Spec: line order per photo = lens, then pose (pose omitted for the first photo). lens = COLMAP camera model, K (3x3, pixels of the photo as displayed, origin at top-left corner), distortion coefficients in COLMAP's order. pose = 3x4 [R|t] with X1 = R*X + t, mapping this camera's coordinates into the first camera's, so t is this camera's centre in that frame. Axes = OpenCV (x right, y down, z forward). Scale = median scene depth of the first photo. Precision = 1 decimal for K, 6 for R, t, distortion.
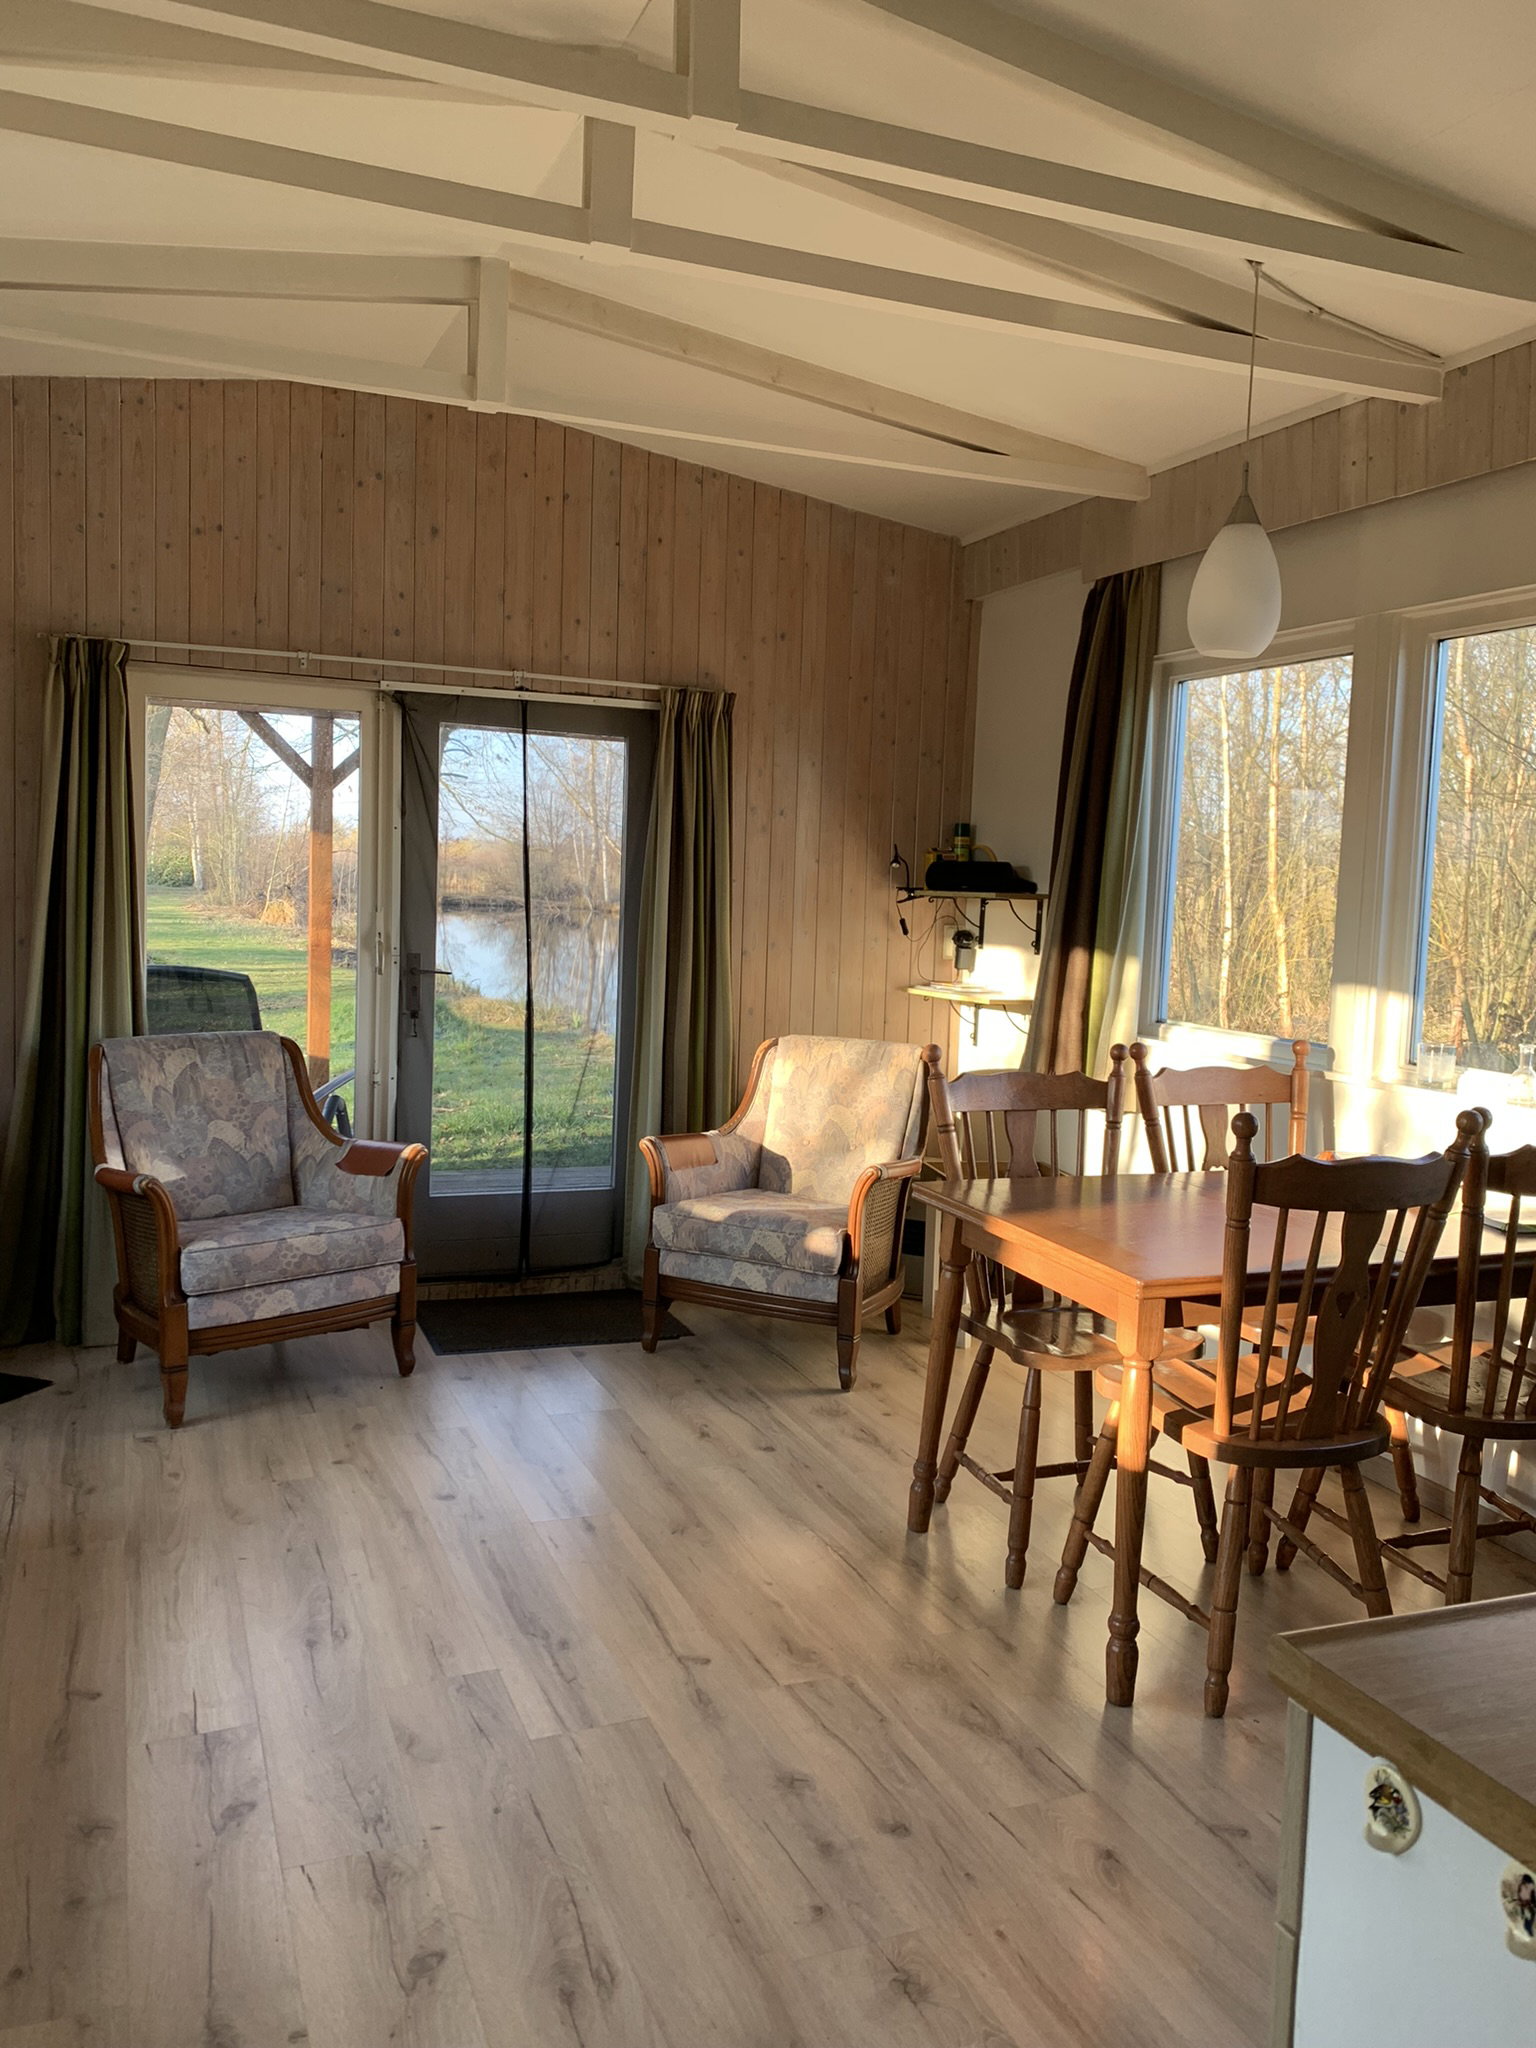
lens RADIAL K [[1568.3, 0, 768.0], [0, 1568.3, 1024.0], [0, 0, 1]] dist [0.005490, 0.001666]
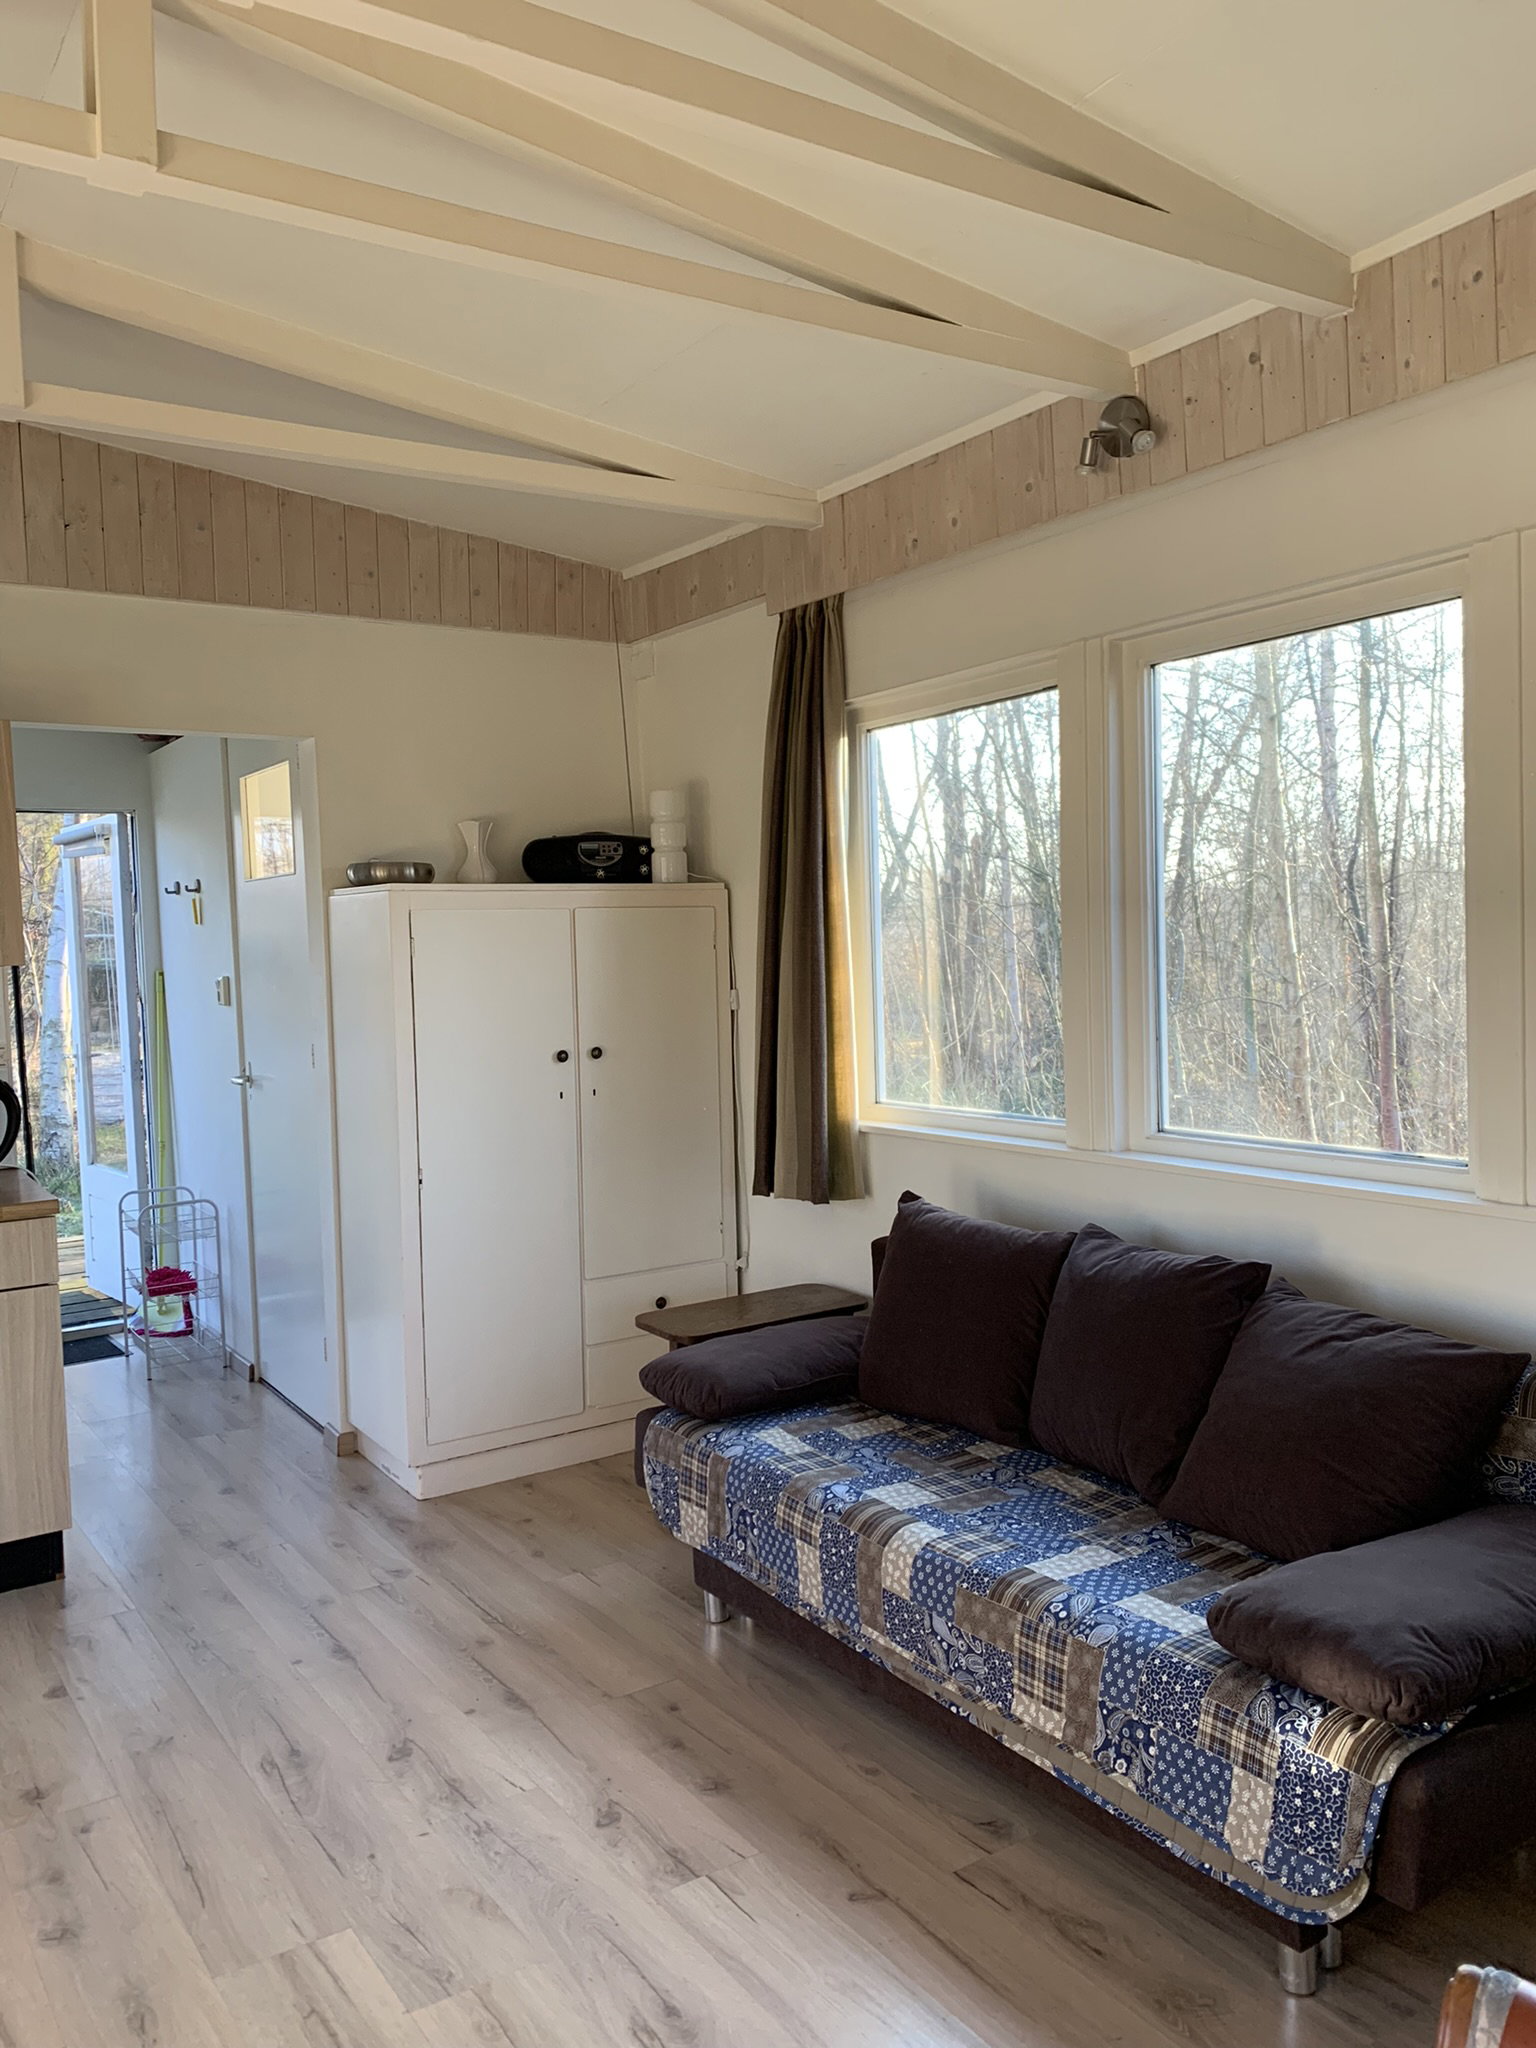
lens RADIAL K [[1568.3, 0, 768.0], [0, 1568.3, 1024.0], [0, 0, 1]] dist [0.005490, 0.001666]
pose [[-0.979851, 0.001204, -0.199728, -0.214795], [-0.026250, 0.990531, 0.134755, -0.206105], [0.197999, 0.137282, -0.970541, 1.936040]]
